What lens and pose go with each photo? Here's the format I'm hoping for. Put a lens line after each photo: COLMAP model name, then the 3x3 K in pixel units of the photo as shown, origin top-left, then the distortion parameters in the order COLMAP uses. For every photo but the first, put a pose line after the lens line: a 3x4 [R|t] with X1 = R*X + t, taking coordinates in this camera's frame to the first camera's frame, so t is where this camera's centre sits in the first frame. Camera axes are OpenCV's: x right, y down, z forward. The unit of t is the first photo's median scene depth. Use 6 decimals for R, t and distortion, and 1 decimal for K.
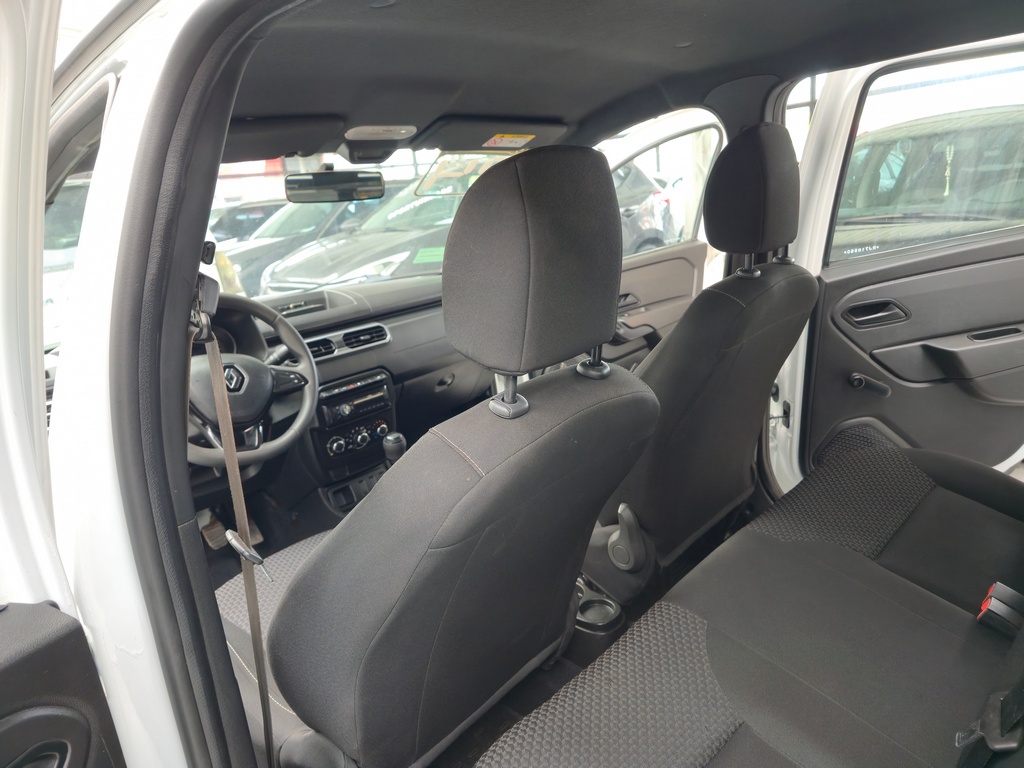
lens RADIAL K [[658.5, 0, 506.4], [0, 658.5, 388.1], [0, 0, 1]] dist [0.056842, -0.060281]
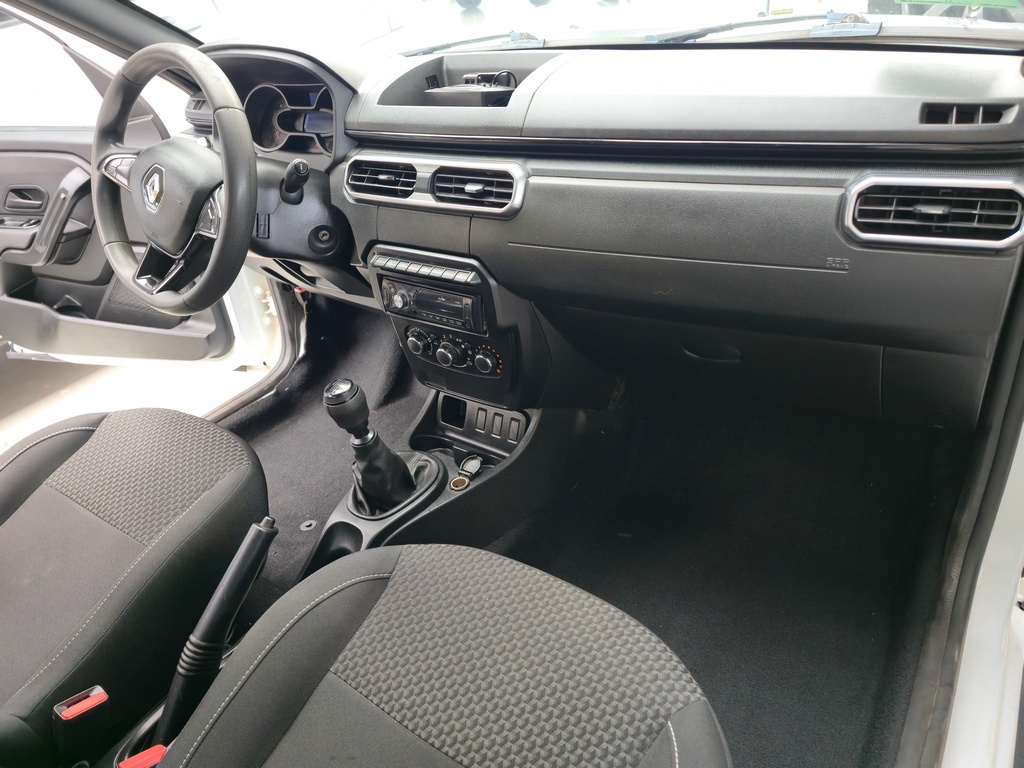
lens RADIAL K [[677.9, 0, 512.0], [0, 677.9, 384.0], [0, 0, 1]] dist [0.054368, -0.069764]
pose [[0.168205, 0.614341, -0.770903, 0.265304], [-0.155663, 0.788787, 0.594629, -0.265916], [0.973384, 0.019982, 0.228308, 0.921730]]
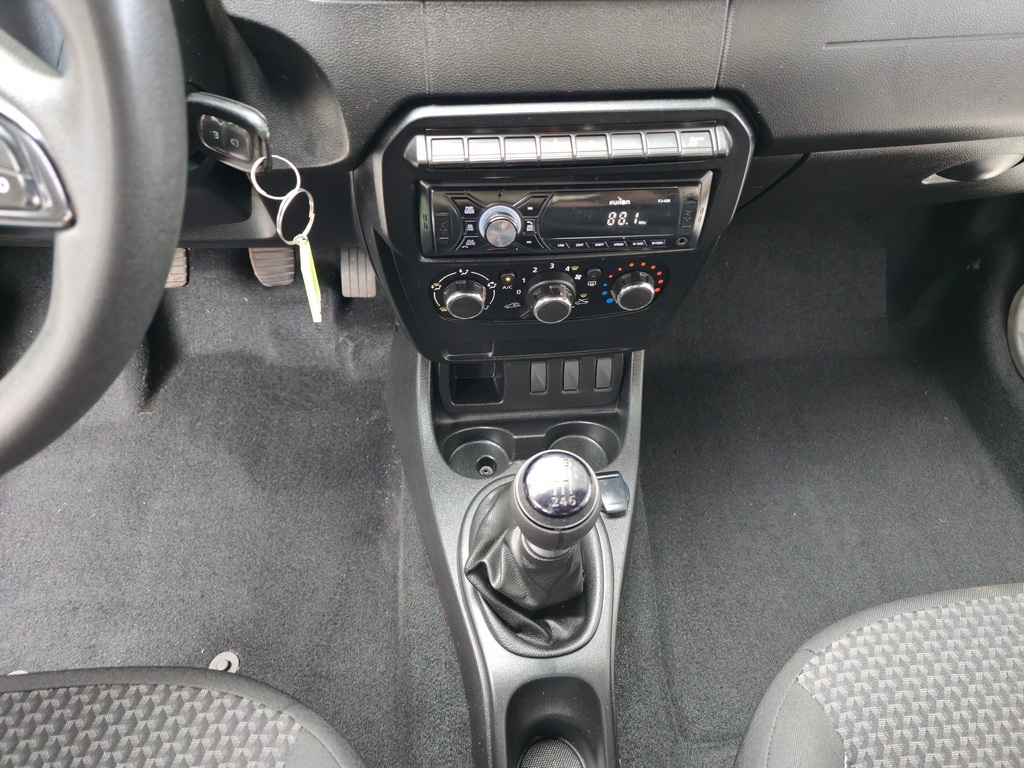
lens RADIAL K [[677.9, 0, 512.0], [0, 677.9, 384.0], [0, 0, 1]] dist [0.054368, -0.069764]
pose [[0.748563, 0.598064, -0.286307, -0.122469], [-0.287757, 0.682030, 0.672332, -0.100227], [0.597368, -0.420897, 0.682640, 0.763923]]
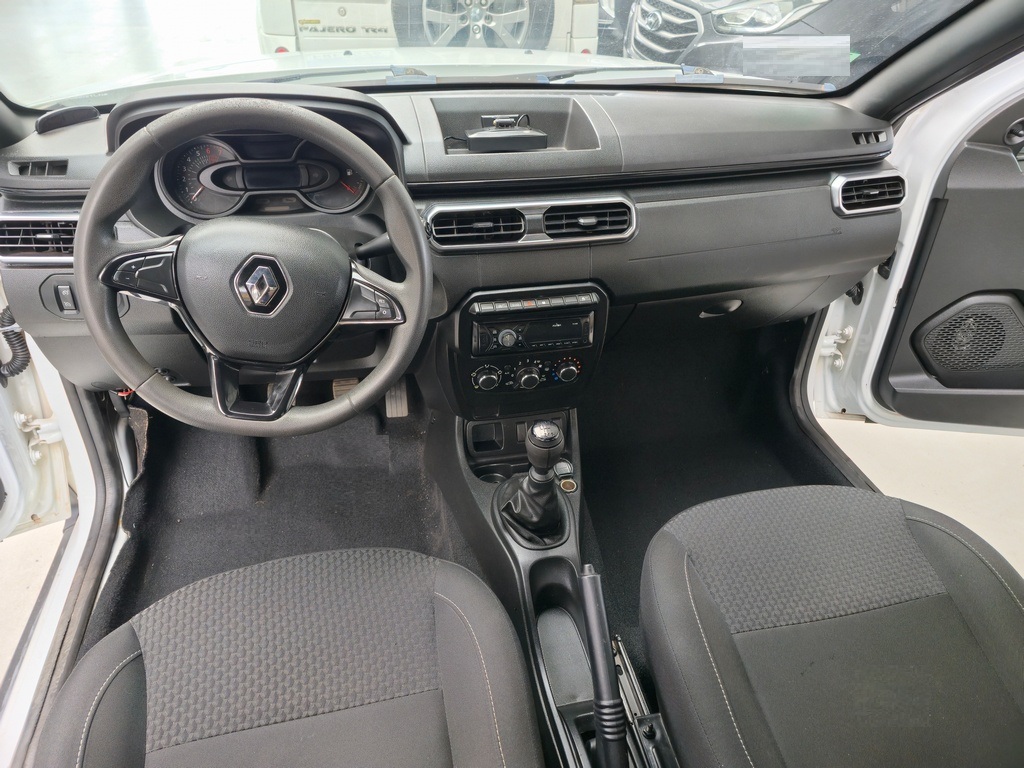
lens RADIAL K [[658.5, 0, 506.4], [0, 658.5, 388.1], [0, 0, 1]] dist [0.056842, -0.060281]
pose [[0.824004, 0.437057, -0.360552, -0.009557], [-0.267768, 0.861210, 0.431993, -0.177766], [0.499316, -0.259420, 0.826671, 0.475226]]
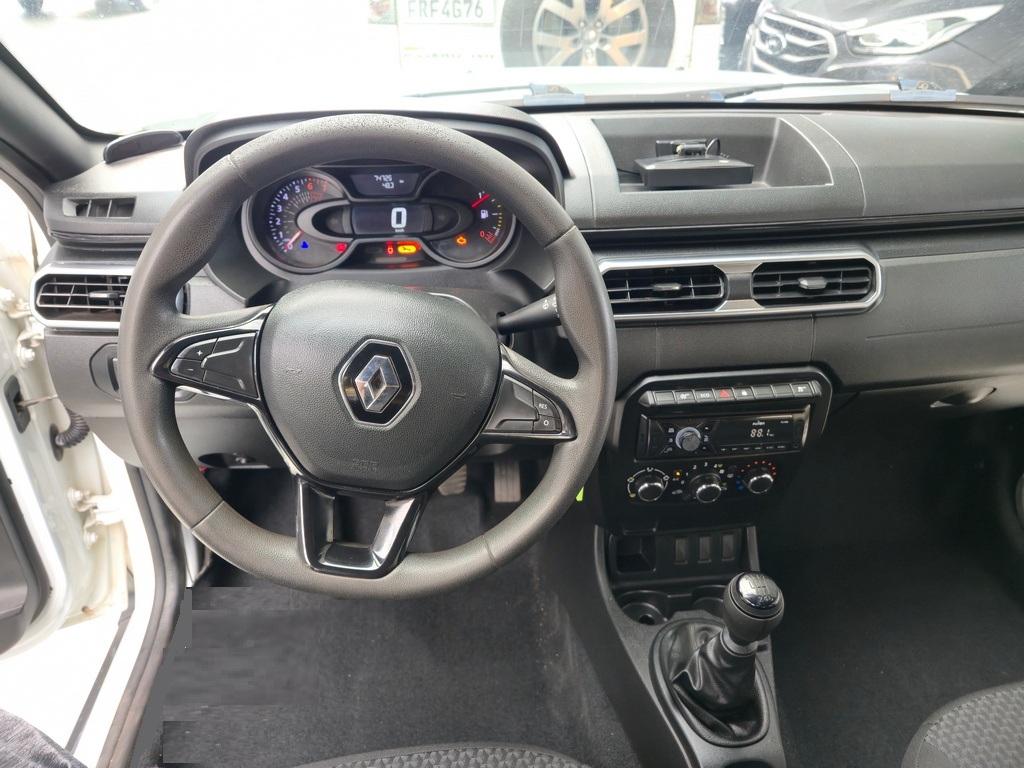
lens RADIAL K [[677.9, 0, 512.0], [0, 677.9, 384.0], [0, 0, 1]] dist [0.054368, -0.069764]
pose [[0.761208, 0.447210, -0.469644, -0.132732], [-0.256803, 0.872859, 0.414933, -0.147833], [0.595495, -0.195244, 0.779272, 0.566643]]
